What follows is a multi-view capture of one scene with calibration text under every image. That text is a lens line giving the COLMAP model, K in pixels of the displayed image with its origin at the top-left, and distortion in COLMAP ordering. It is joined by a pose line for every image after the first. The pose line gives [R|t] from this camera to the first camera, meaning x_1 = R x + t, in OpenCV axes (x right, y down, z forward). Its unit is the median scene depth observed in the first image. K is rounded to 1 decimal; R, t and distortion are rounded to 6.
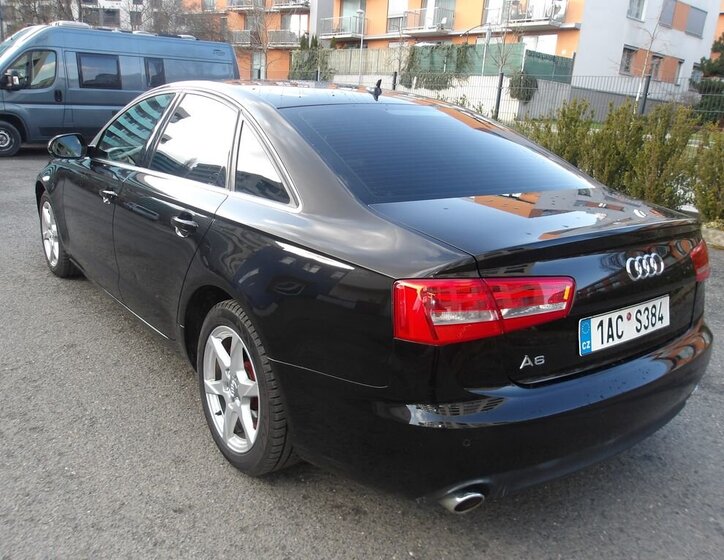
lens RADIAL K [[635.5, 0, 363.6], [0, 635.5, 283.6], [0, 0, 1]] dist [0.006511, 0.005974]
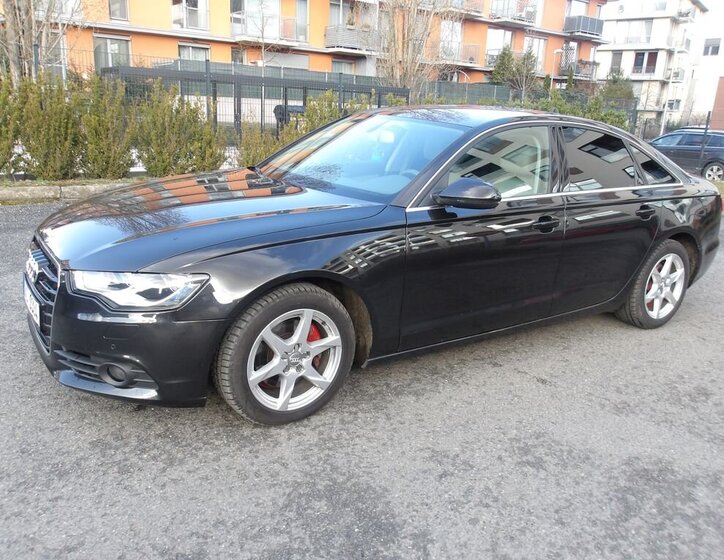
lens RADIAL K [[635.5, 0, 354.4], [0, 635.5, 278.0], [0, 0, 1]] dist [0.006511, 0.005974]
pose [[0.051620, -0.324300, 0.944545, -0.185242], [0.227040, 0.924850, 0.305130, -0.057891], [-0.972516, 0.198699, 0.121370, 0.152653]]
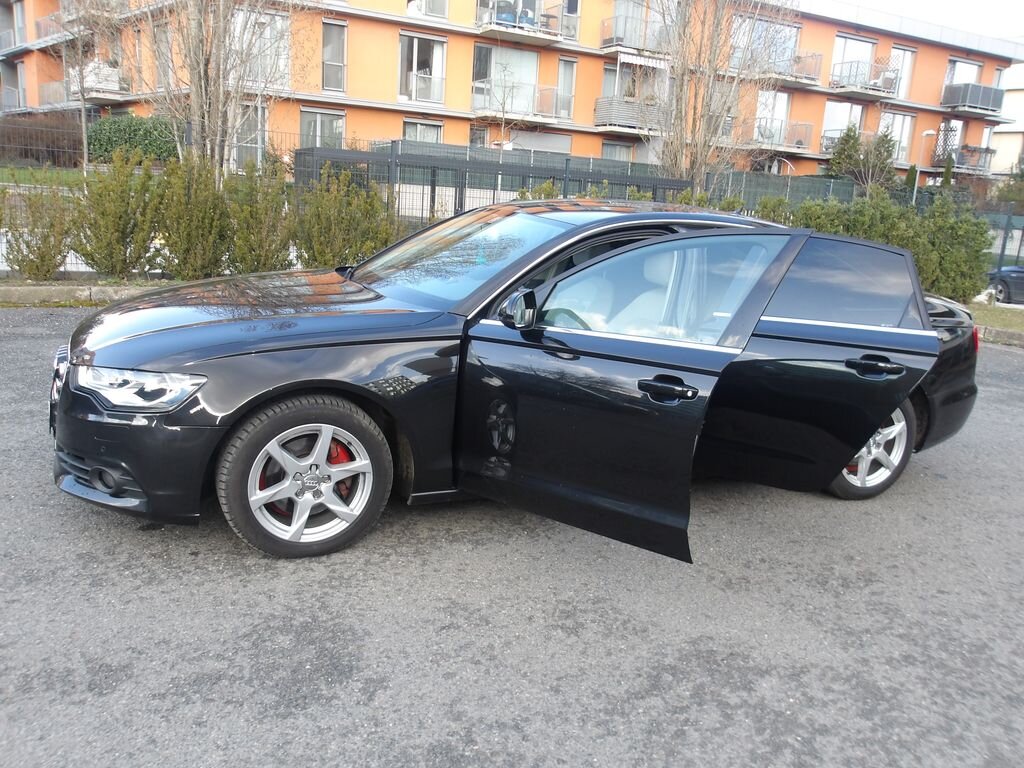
lens RADIAL K [[871.6, 0, 503.0], [0, 871.6, 387.5], [0, 0, 1]] dist [-0.001293, 0.014064]
pose [[0.223631, -0.263931, 0.938259, -0.198468], [0.212739, 0.952646, 0.217273, -0.049437], [-0.951174, 0.151016, 0.269189, 0.114605]]
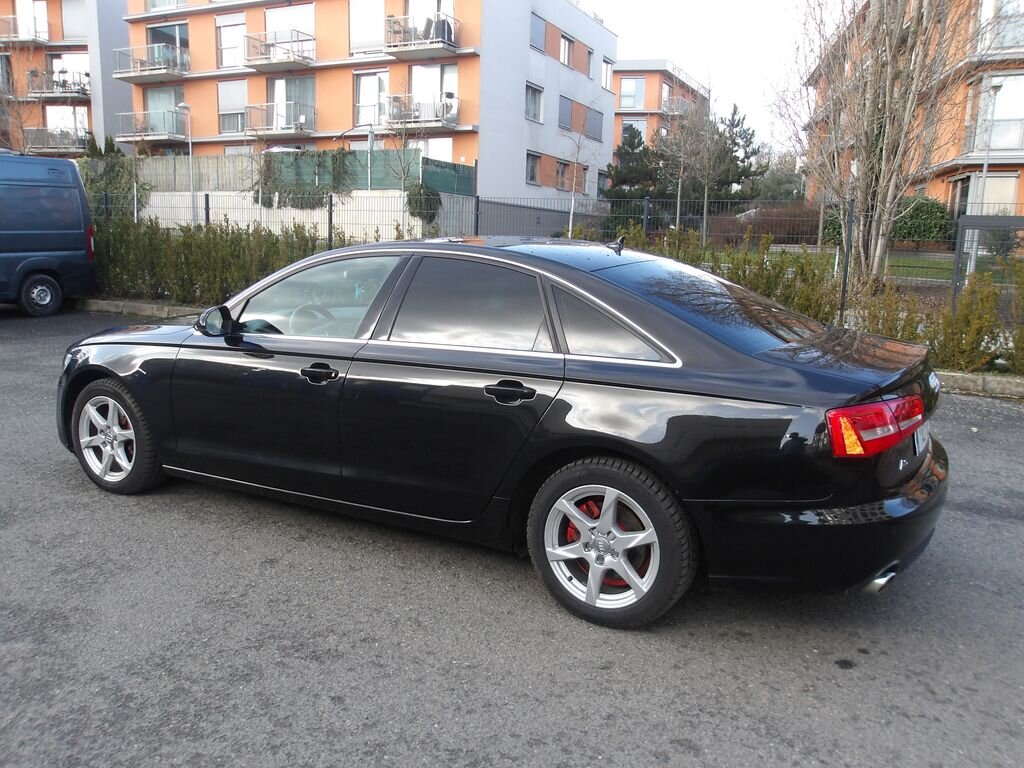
lens RADIAL K [[871.6, 0, 515.0], [0, 871.6, 385.4], [0, 0, 1]] dist [-0.001293, 0.014064]
pose [[0.920273, -0.107228, 0.376297, -0.076451], [0.139585, 0.988408, -0.059717, -0.002074], [-0.365531, 0.107481, 0.924573, -0.023358]]
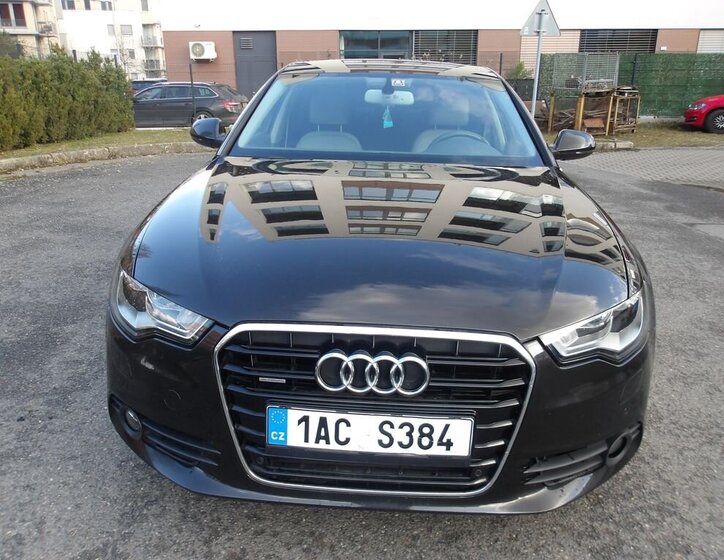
lens RADIAL K [[635.5, 0, 355.8], [0, 635.5, 278.9], [0, 0, 1]] dist [0.006511, 0.005974]
pose [[-0.769897, -0.256242, 0.584464, -0.112082], [0.121018, 0.840607, 0.527954, -0.079555], [-0.626588, 0.477201, -0.616171, 0.257789]]
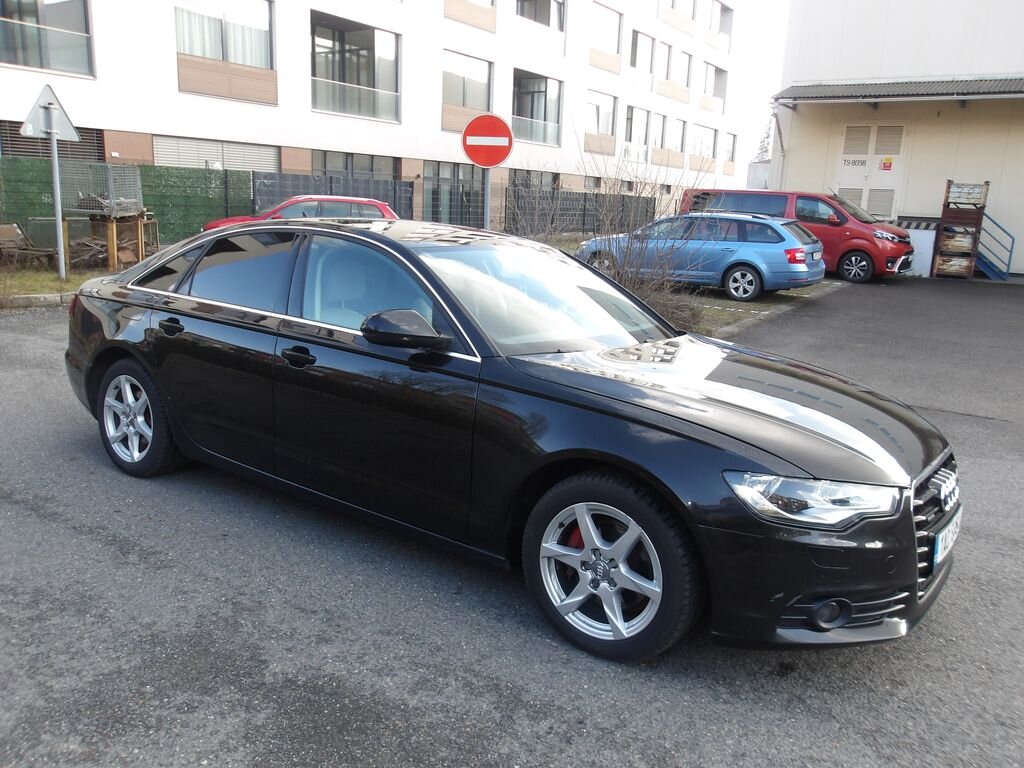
lens RADIAL K [[871.6, 0, 509.6], [0, 871.6, 385.8], [0, 0, 1]] dist [-0.001293, 0.014064]
pose [[-0.948115, -0.044440, -0.314806, 0.018227], [-0.185038, 0.882327, 0.432735, -0.092868], [0.258531, 0.468533, -0.844771, 0.302896]]
